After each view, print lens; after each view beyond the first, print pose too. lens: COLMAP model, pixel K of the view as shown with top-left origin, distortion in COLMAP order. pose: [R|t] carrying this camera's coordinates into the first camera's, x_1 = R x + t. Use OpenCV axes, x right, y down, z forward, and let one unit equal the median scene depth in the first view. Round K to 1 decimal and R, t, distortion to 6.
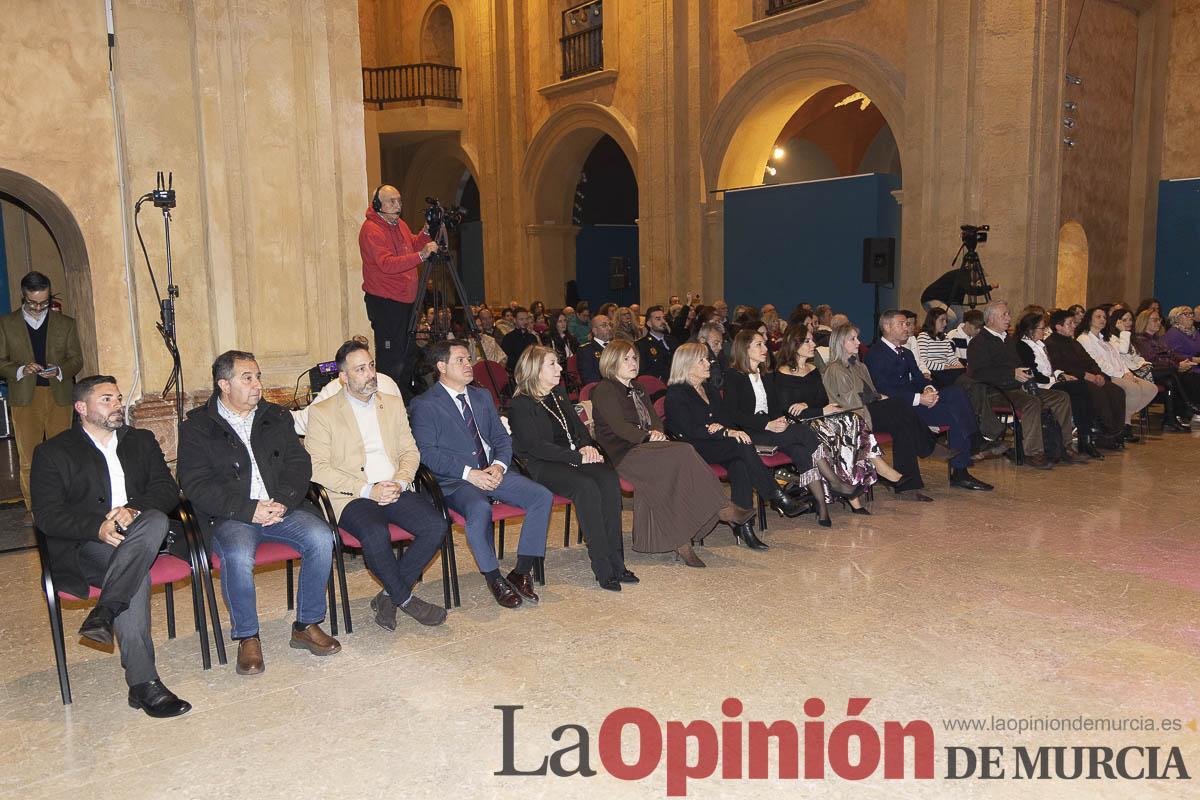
lens RADIAL K [[937.6, 0, 600.0], [0, 937.6, 400.0], [0, 0, 1]] dist [-0.004857, -0.001603]
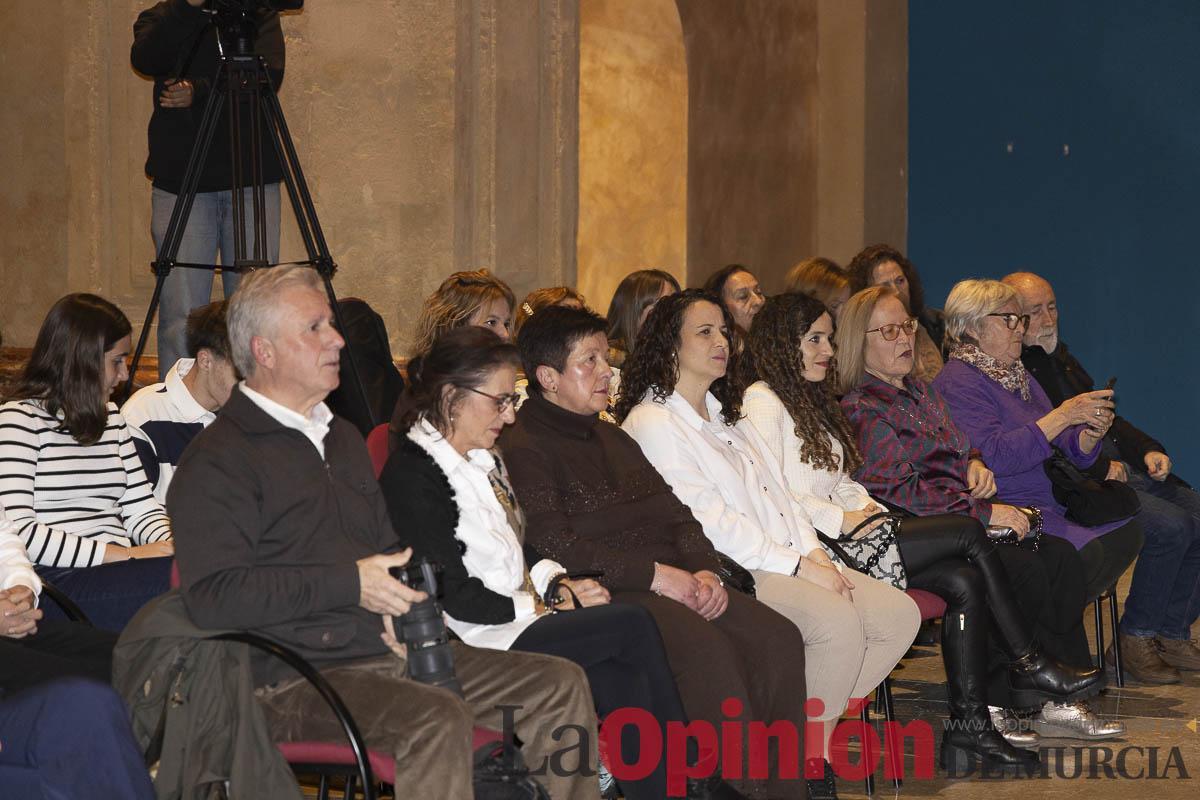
lens RADIAL K [[3460.8, 0, 600.0], [0, 3460.8, 400.0], [0, 0, 1]] dist [0.086727, 0.840946]
pose [[0.906285, -0.014989, 0.422401, 0.126002], [0.036333, 0.998435, -0.042526, -0.033571], [-0.421103, 0.053888, 0.905411, 0.189908]]
